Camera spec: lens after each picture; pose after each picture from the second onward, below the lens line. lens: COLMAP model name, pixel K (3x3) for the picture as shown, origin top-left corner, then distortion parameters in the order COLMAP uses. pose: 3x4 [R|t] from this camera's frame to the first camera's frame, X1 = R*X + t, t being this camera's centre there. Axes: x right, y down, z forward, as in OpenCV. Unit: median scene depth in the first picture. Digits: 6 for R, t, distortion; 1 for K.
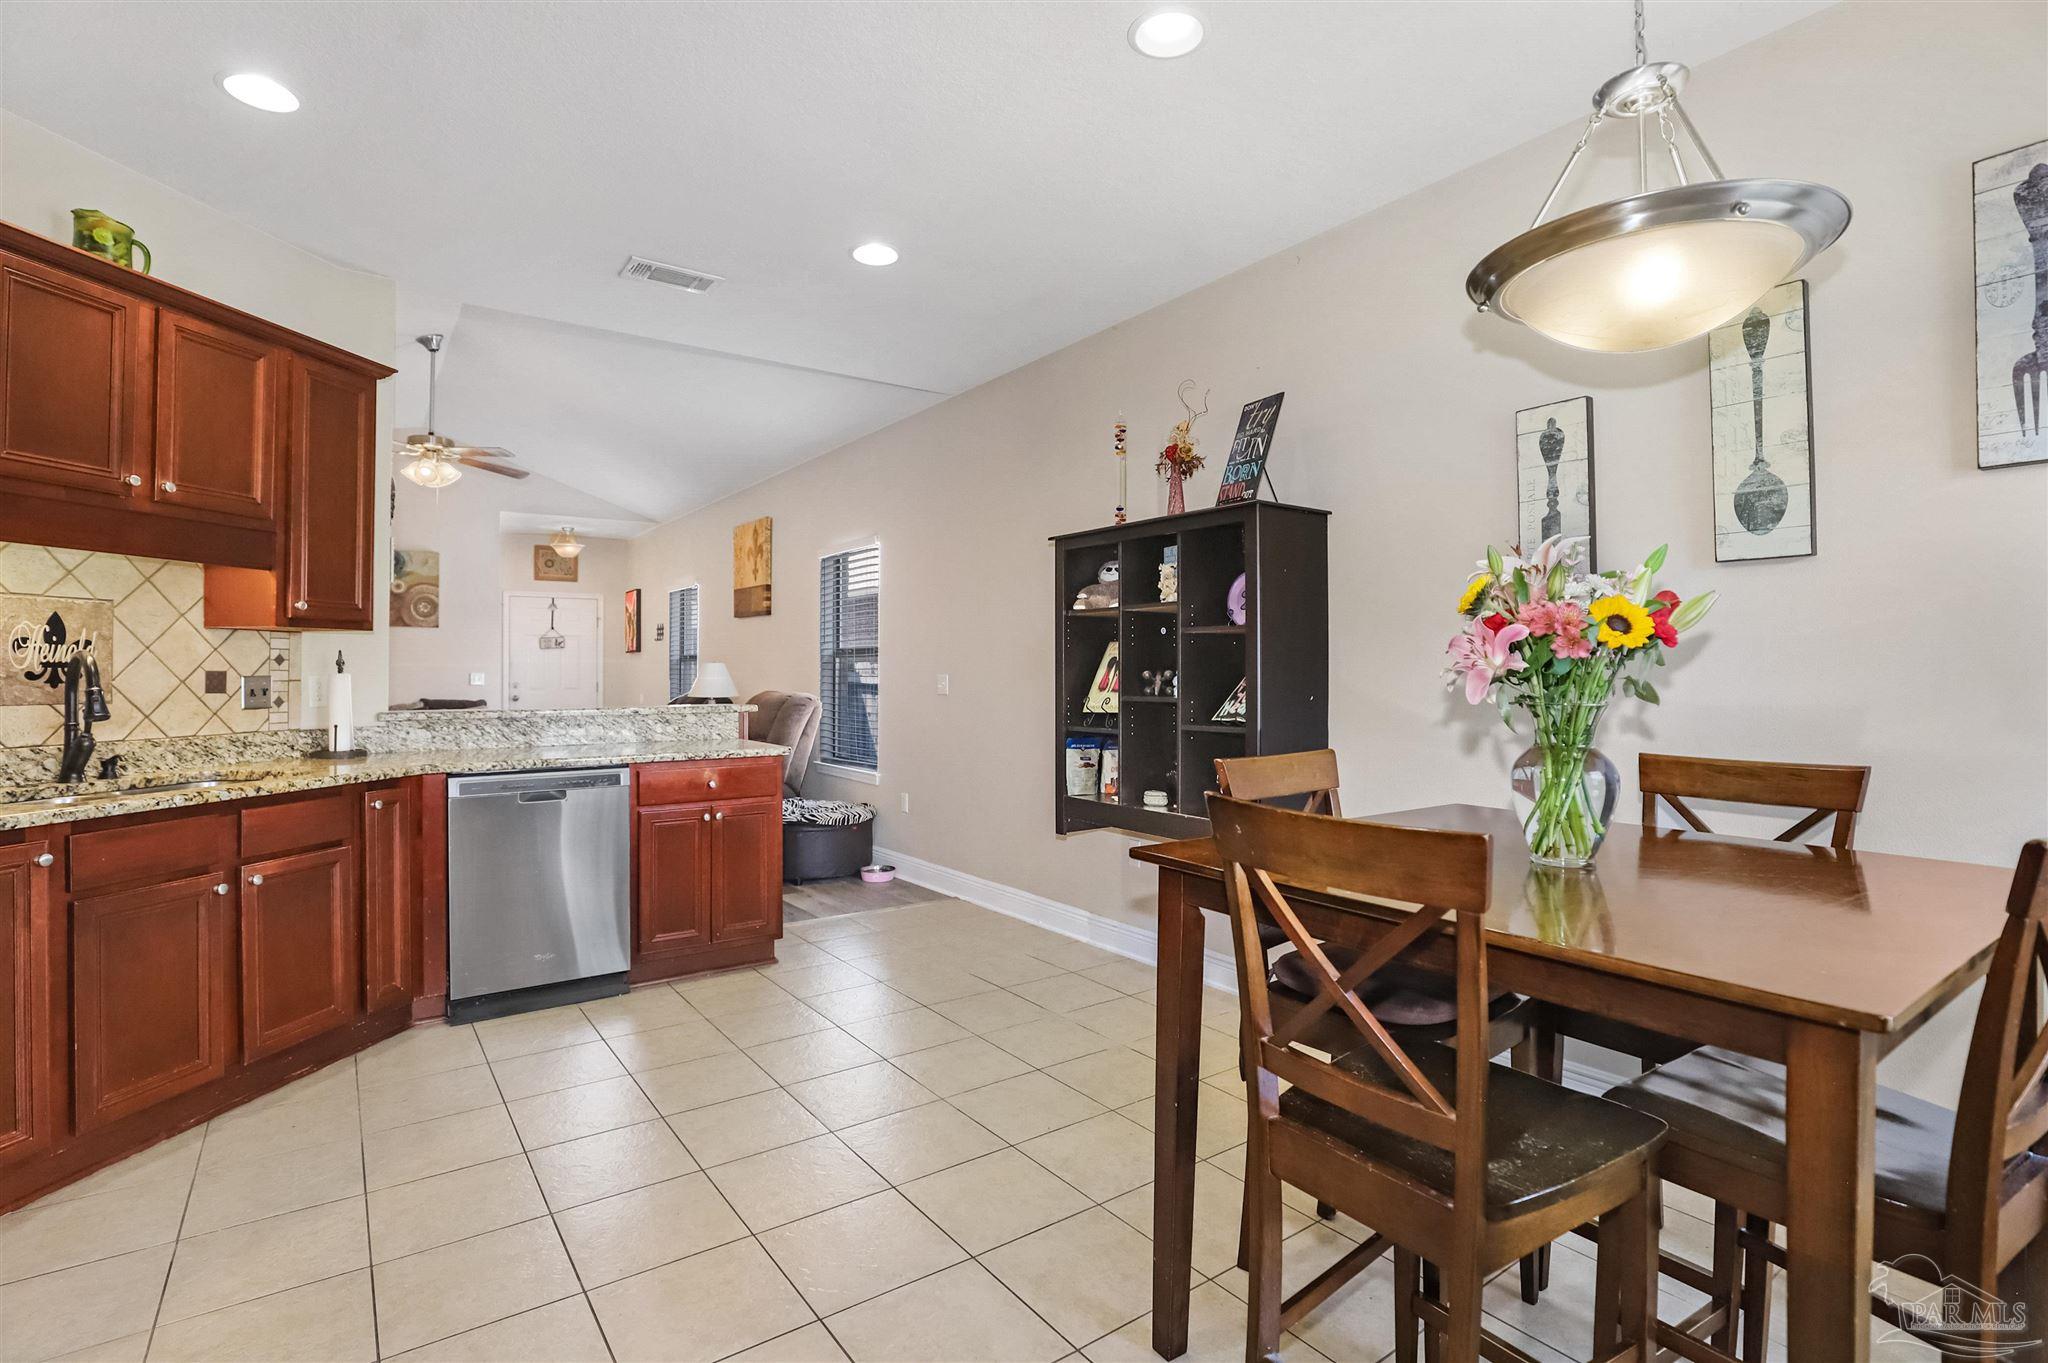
lens RADIAL K [[959.0, 0, 1033.7], [0, 959.0, 677.9], [0, 0, 1]] dist [-0.021427, 0.000024]
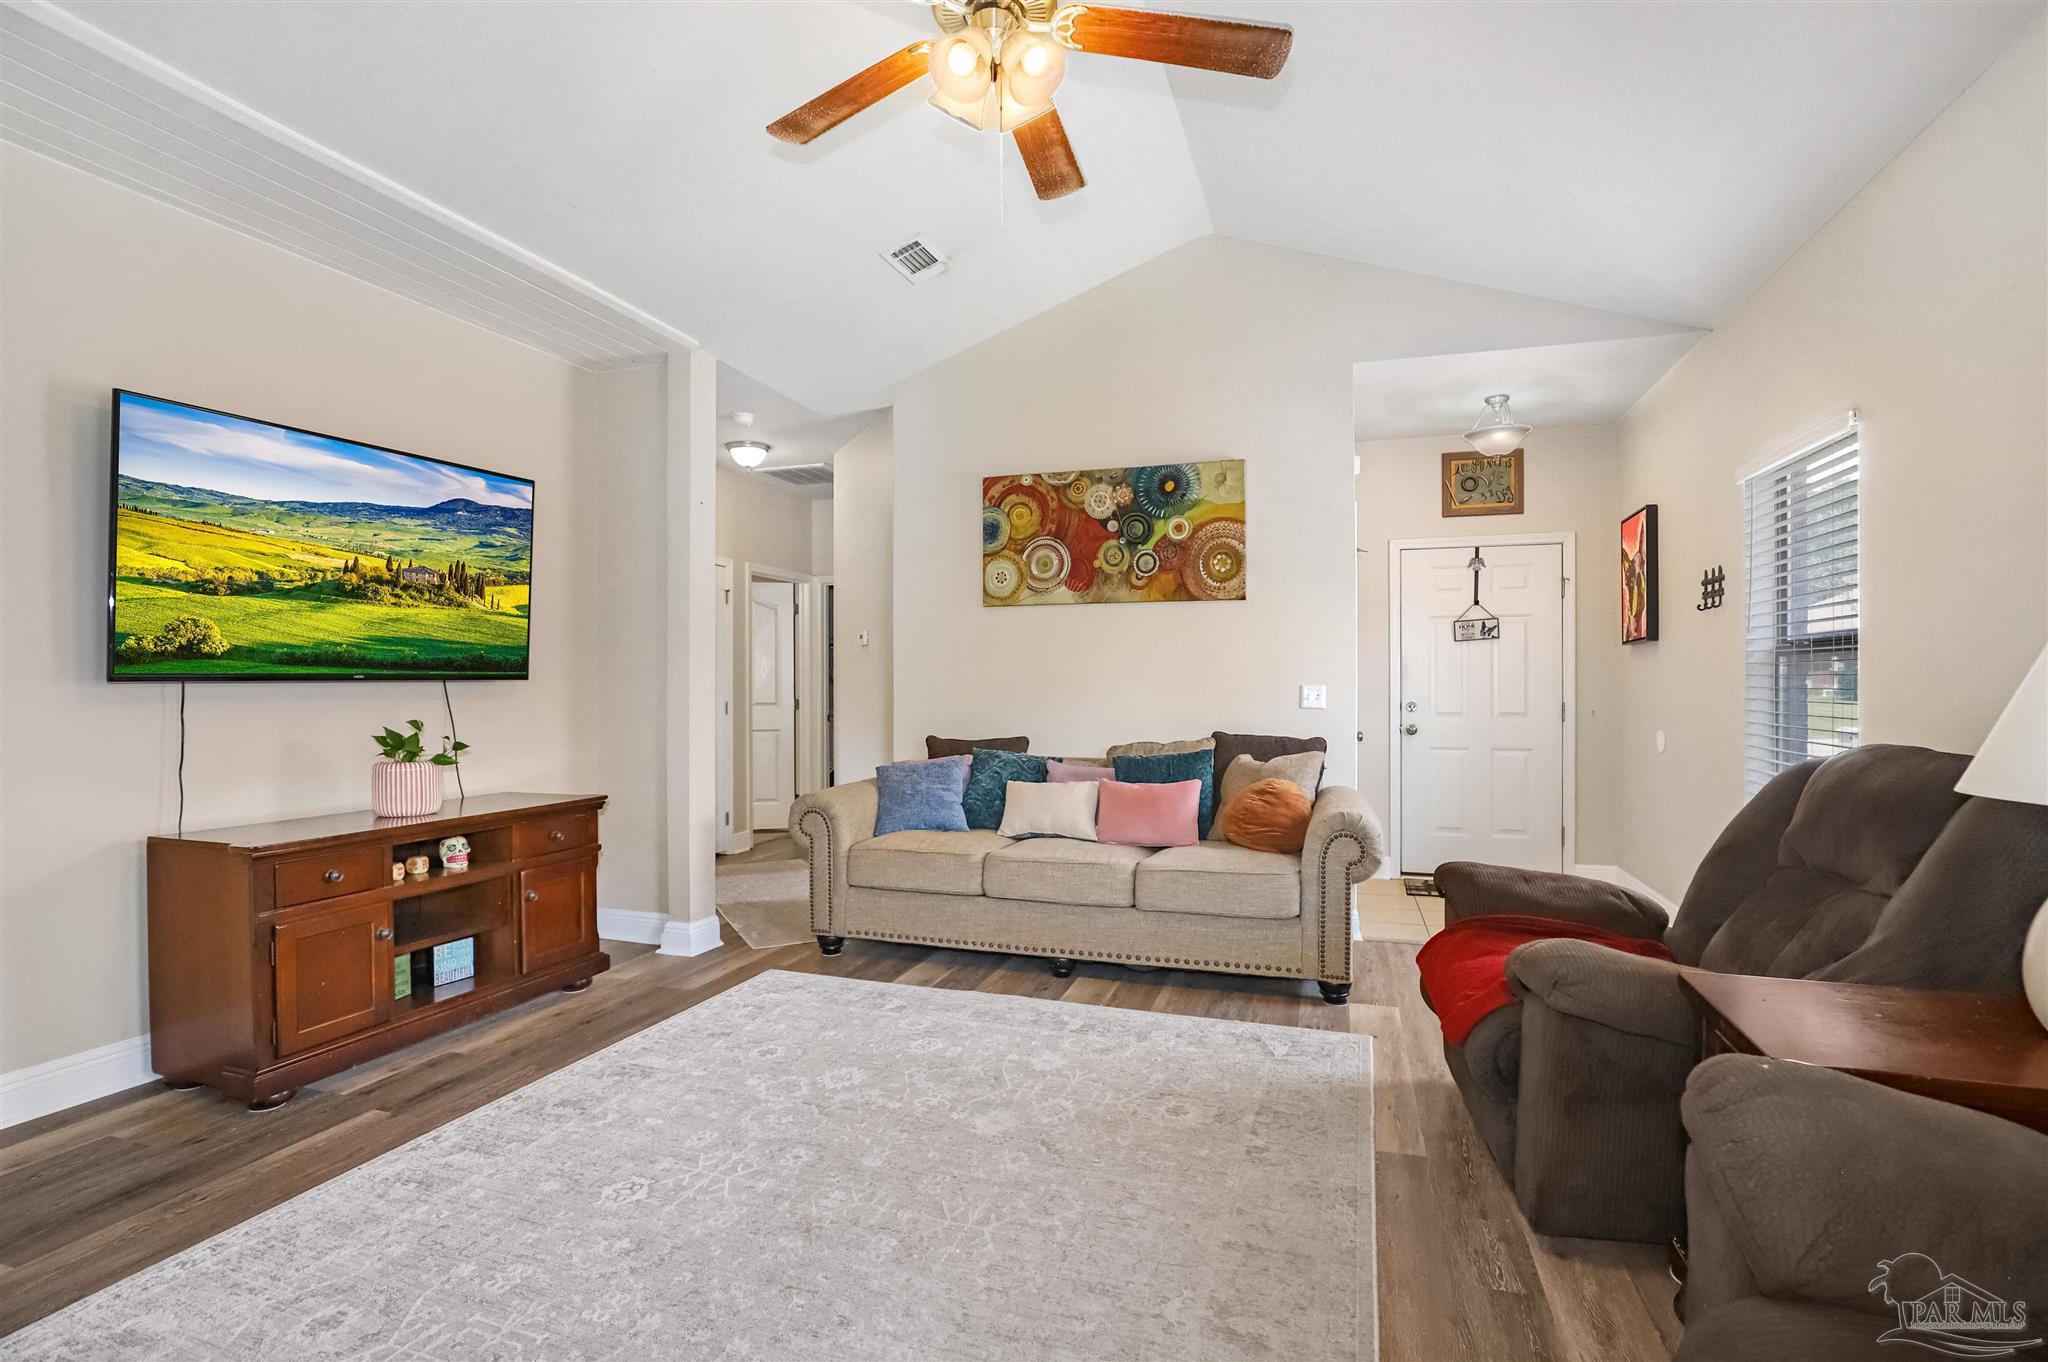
lens RADIAL K [[959.0, 0, 1022.1], [0, 959.0, 685.5], [0, 0, 1]] dist [-0.021427, 0.000024]
pose [[0.577122, -0.000236, -0.816658, -0.156795], [-0.002194, 0.999996, -0.001840, -0.002307], [0.816655, 0.002854, 0.577119, 0.355047]]
